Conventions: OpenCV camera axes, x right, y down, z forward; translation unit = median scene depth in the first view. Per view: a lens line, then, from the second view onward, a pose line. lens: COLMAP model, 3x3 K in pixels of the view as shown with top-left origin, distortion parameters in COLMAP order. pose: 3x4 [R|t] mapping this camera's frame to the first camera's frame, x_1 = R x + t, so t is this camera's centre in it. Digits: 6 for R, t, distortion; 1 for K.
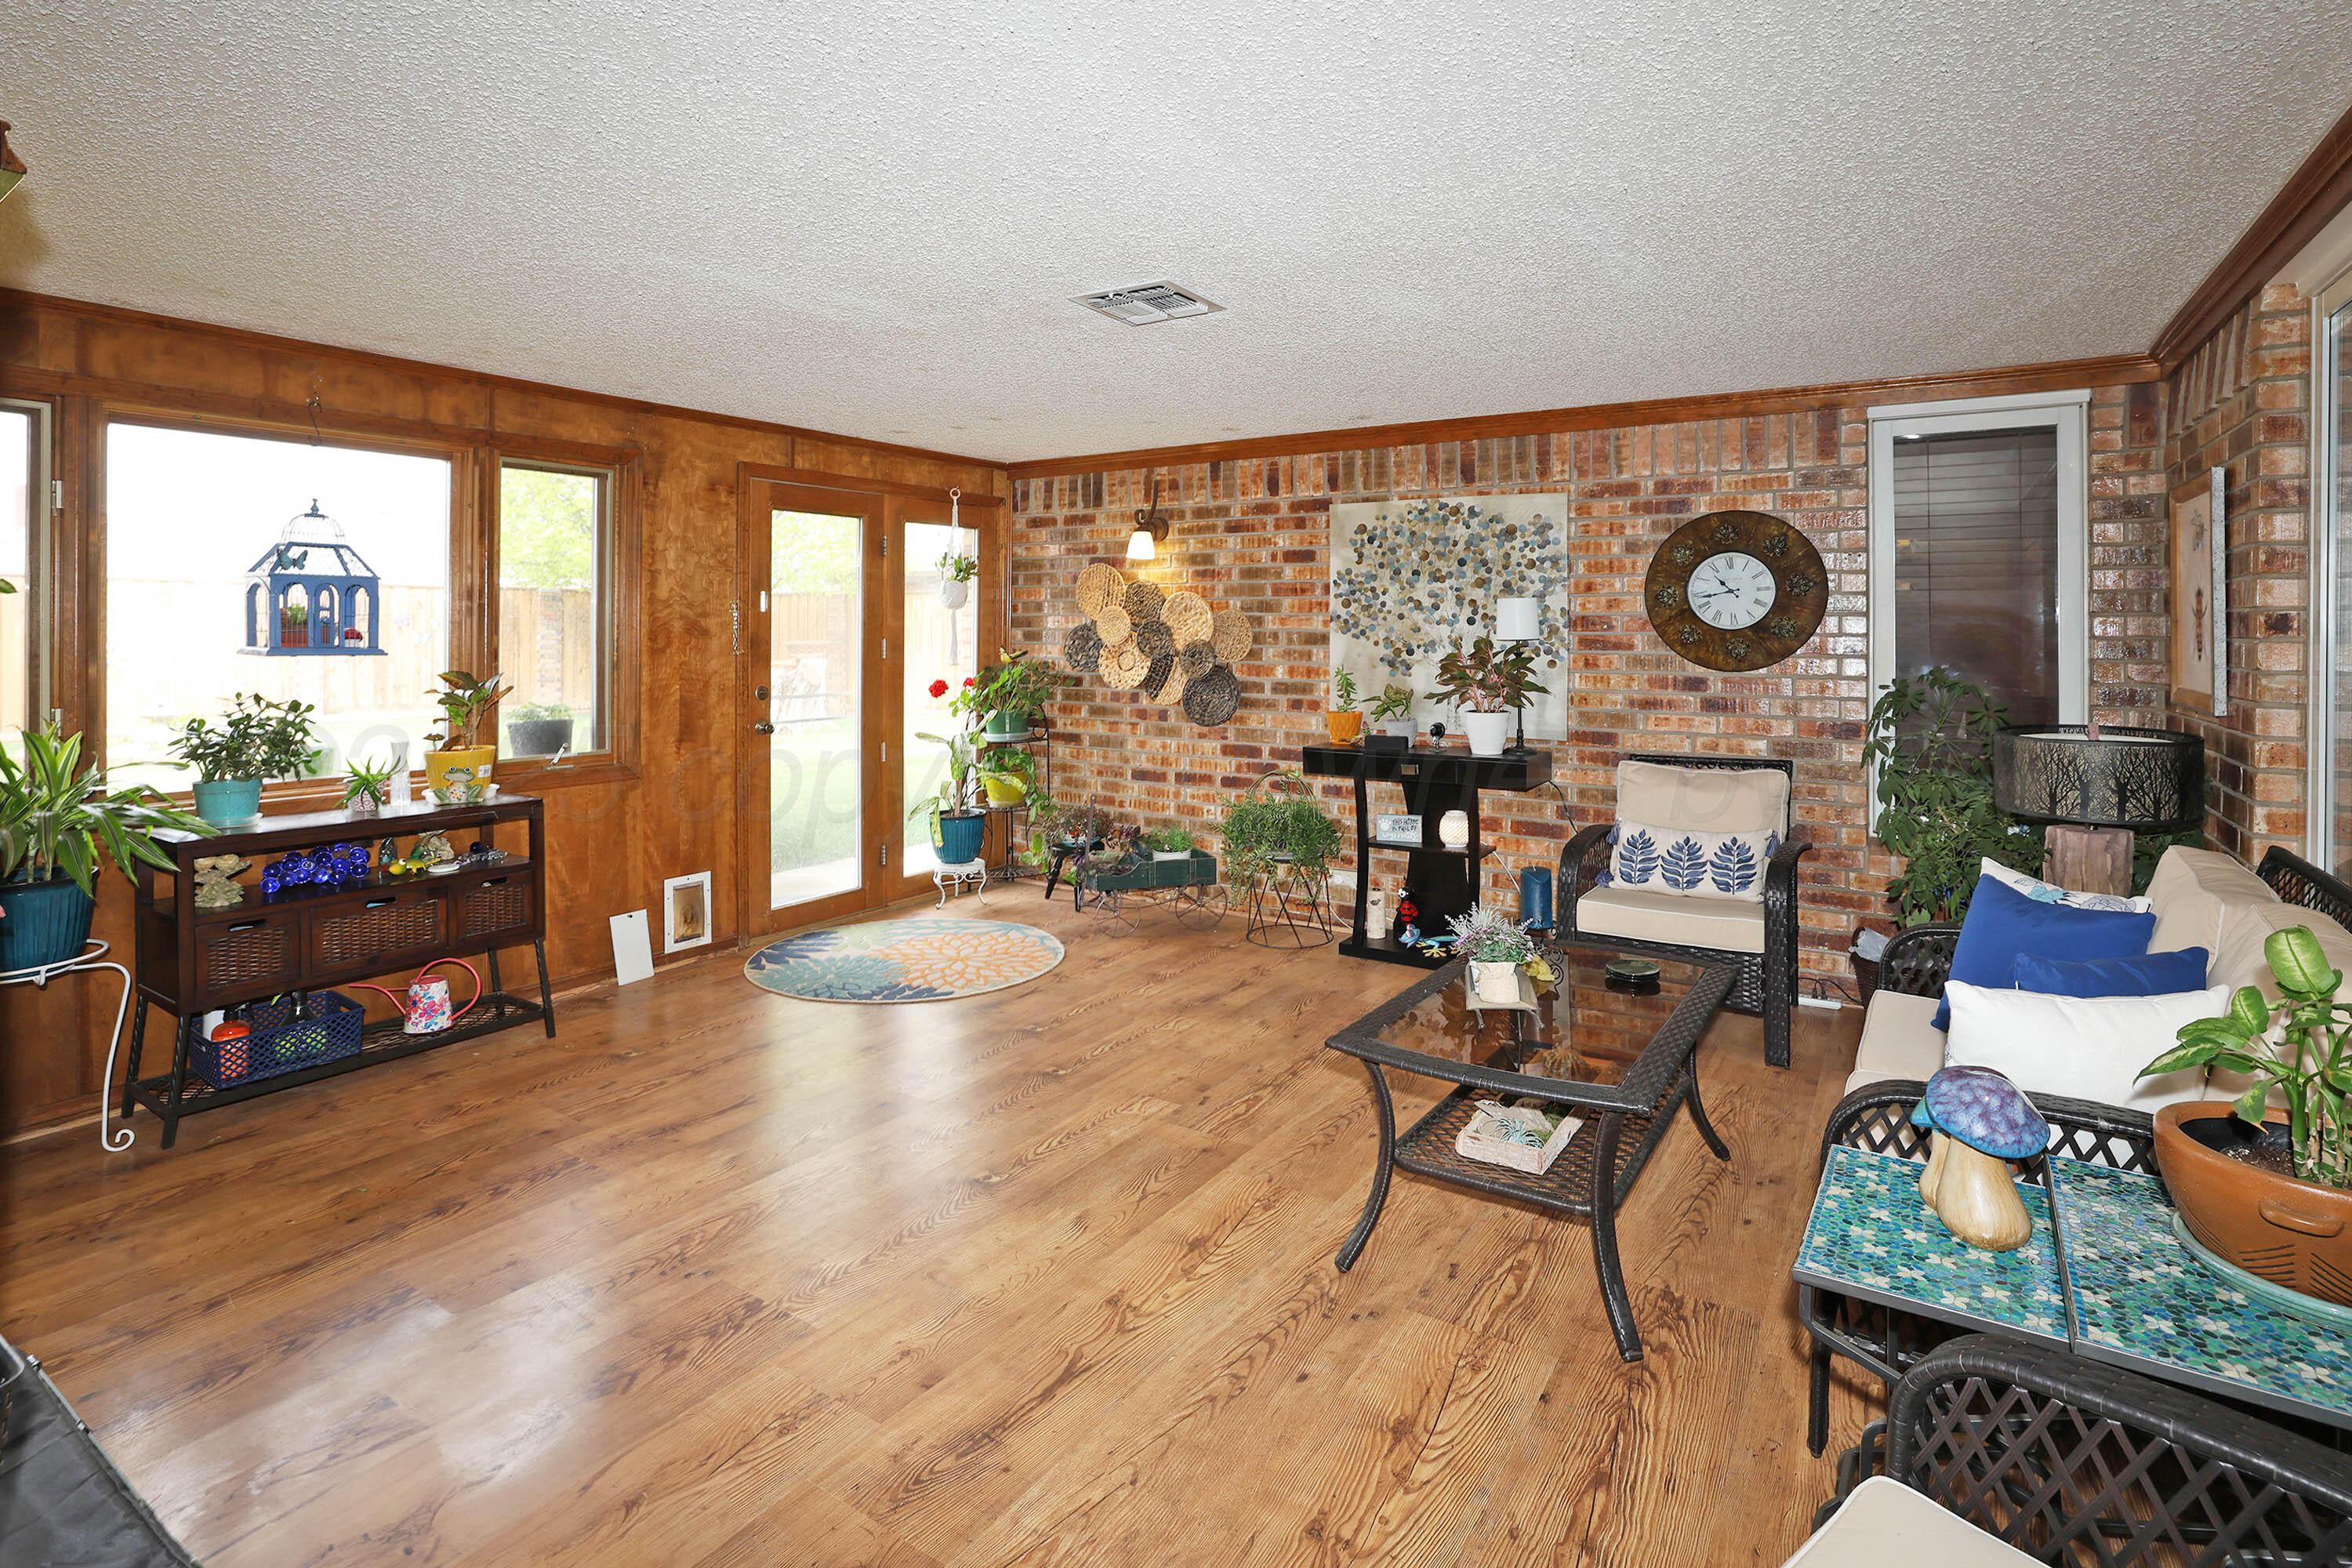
lens RADIAL K [[1069.9, 0, 1178.9], [0, 1069.9, 777.2], [0, 0, 1]] dist [-0.032002, 0.008630]
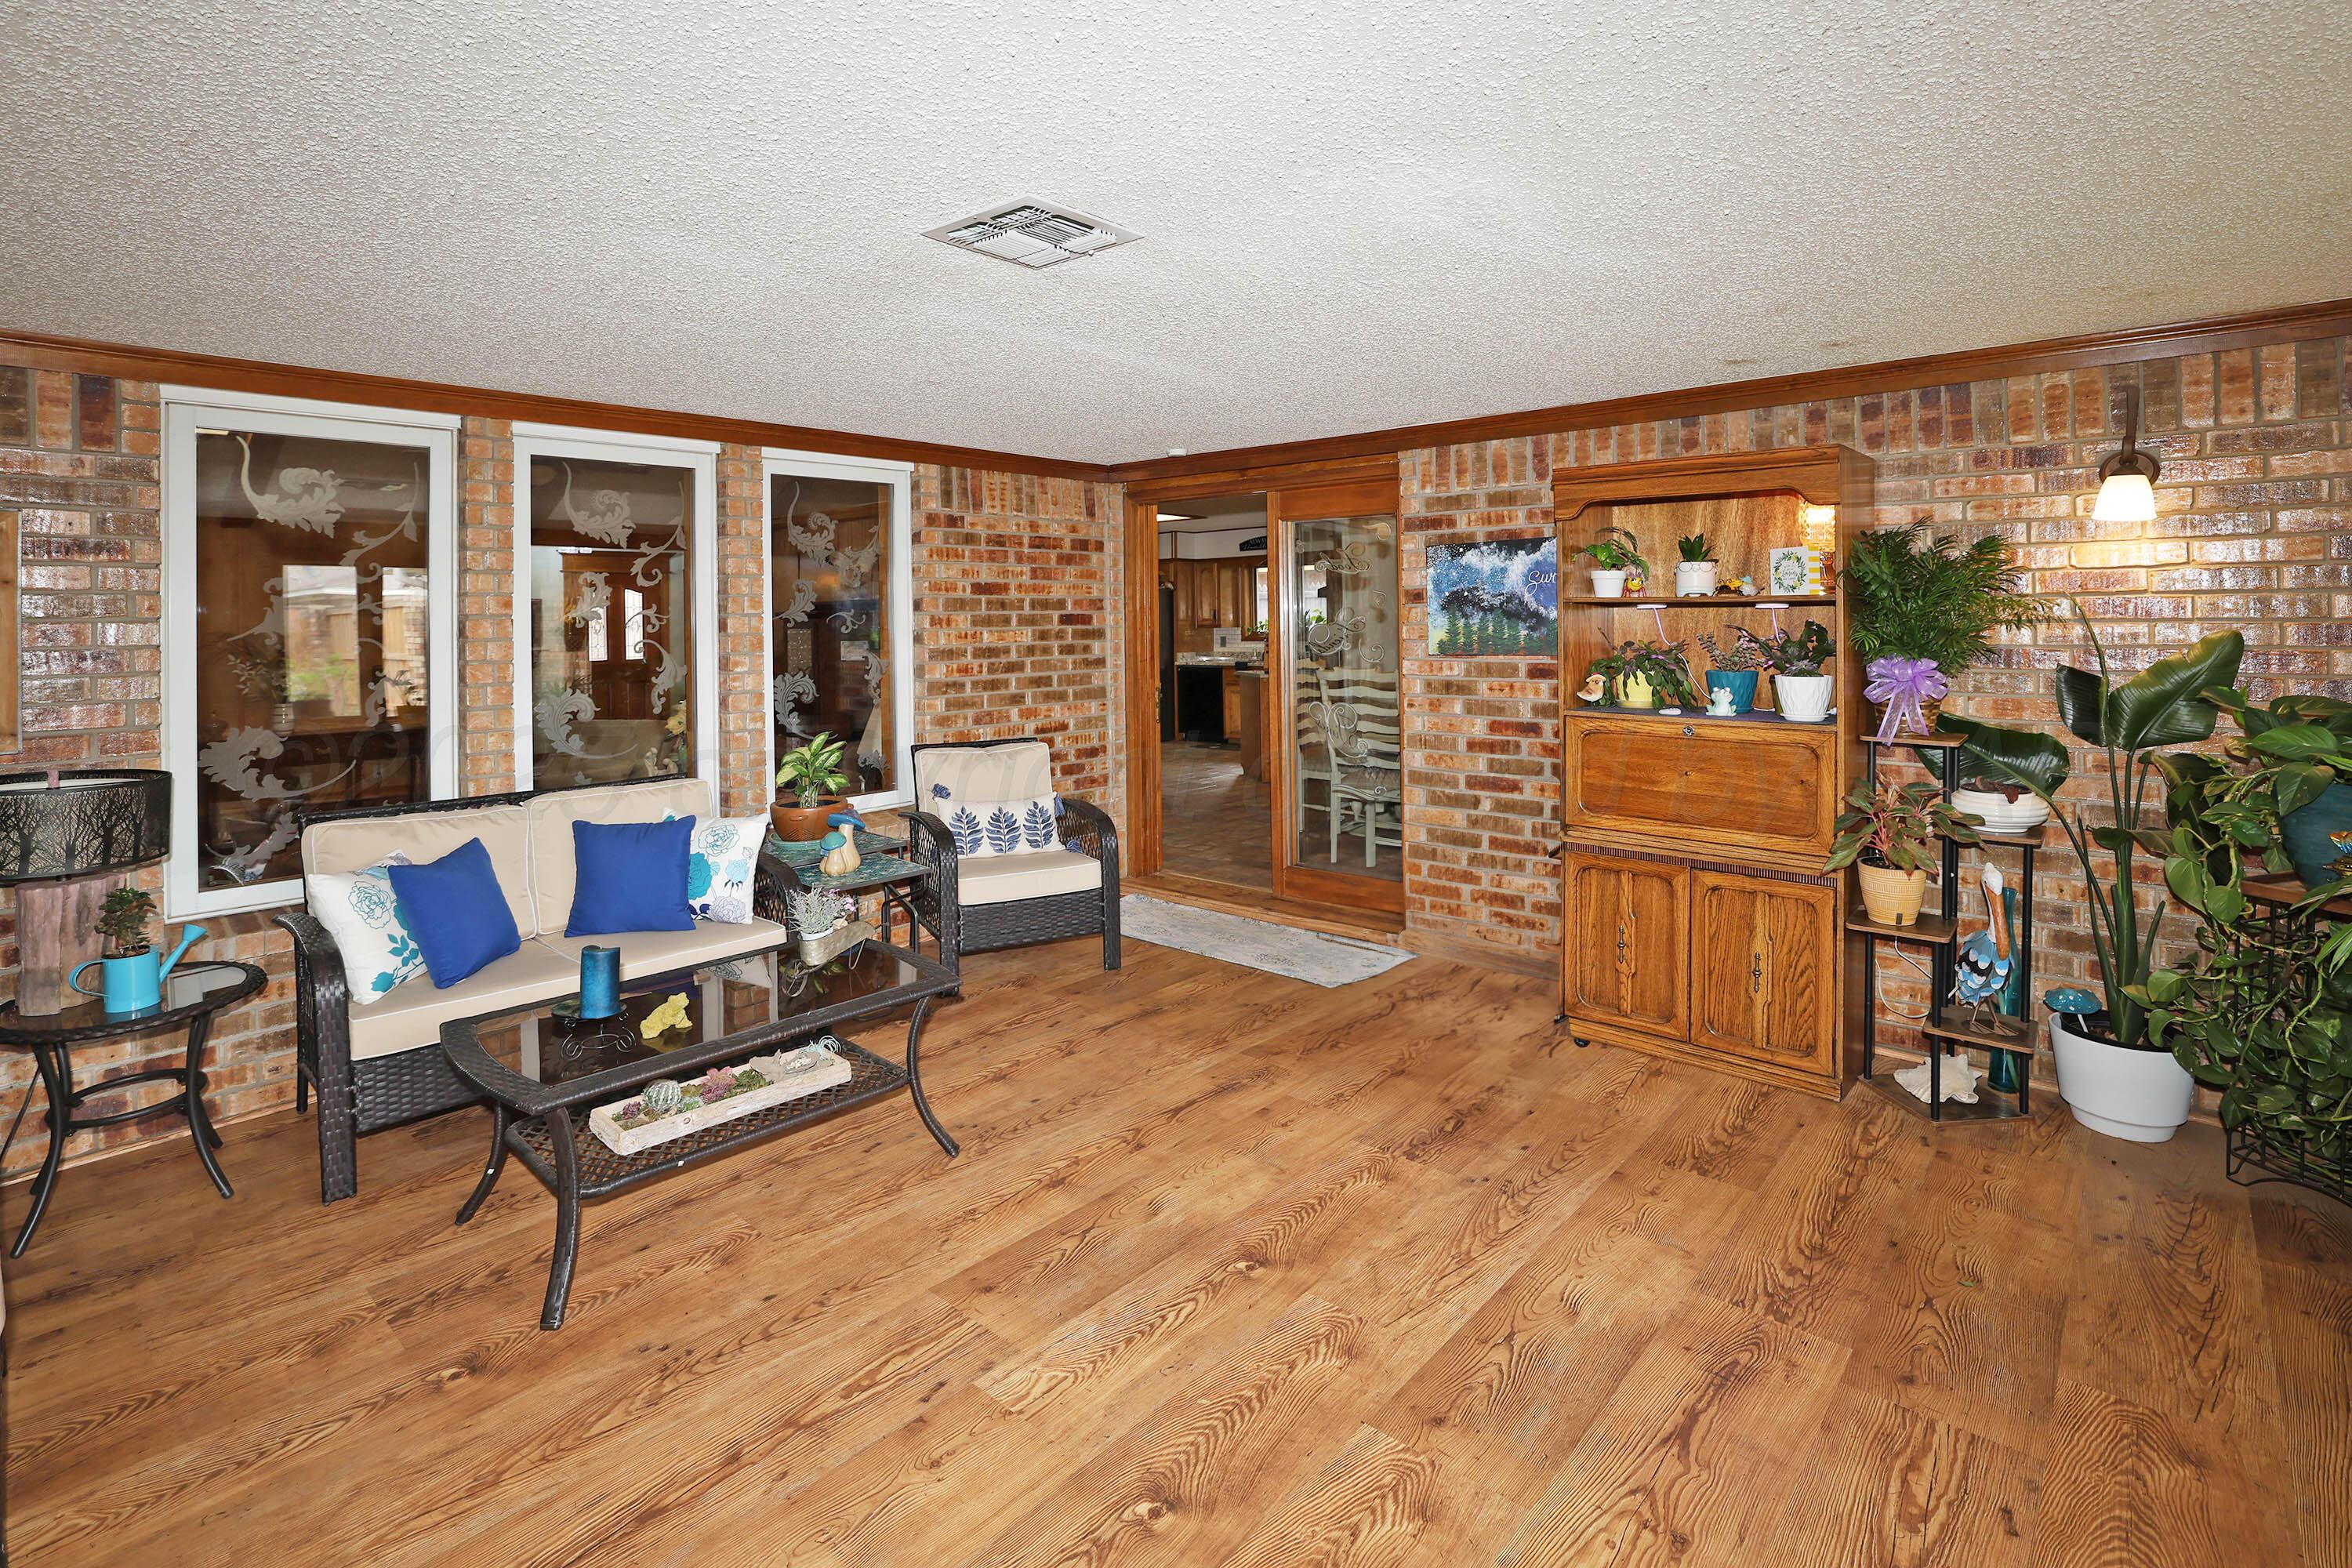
lens RADIAL K [[1069.9, 0, 1176.7], [0, 1069.9, 789.1], [0, 0, 1]] dist [-0.032002, 0.008630]
pose [[-0.987970, -0.014173, 0.153995, -0.268976], [0.030957, 0.957512, 0.286728, -0.276969], [-0.151516, 0.288046, -0.945554, 1.861436]]
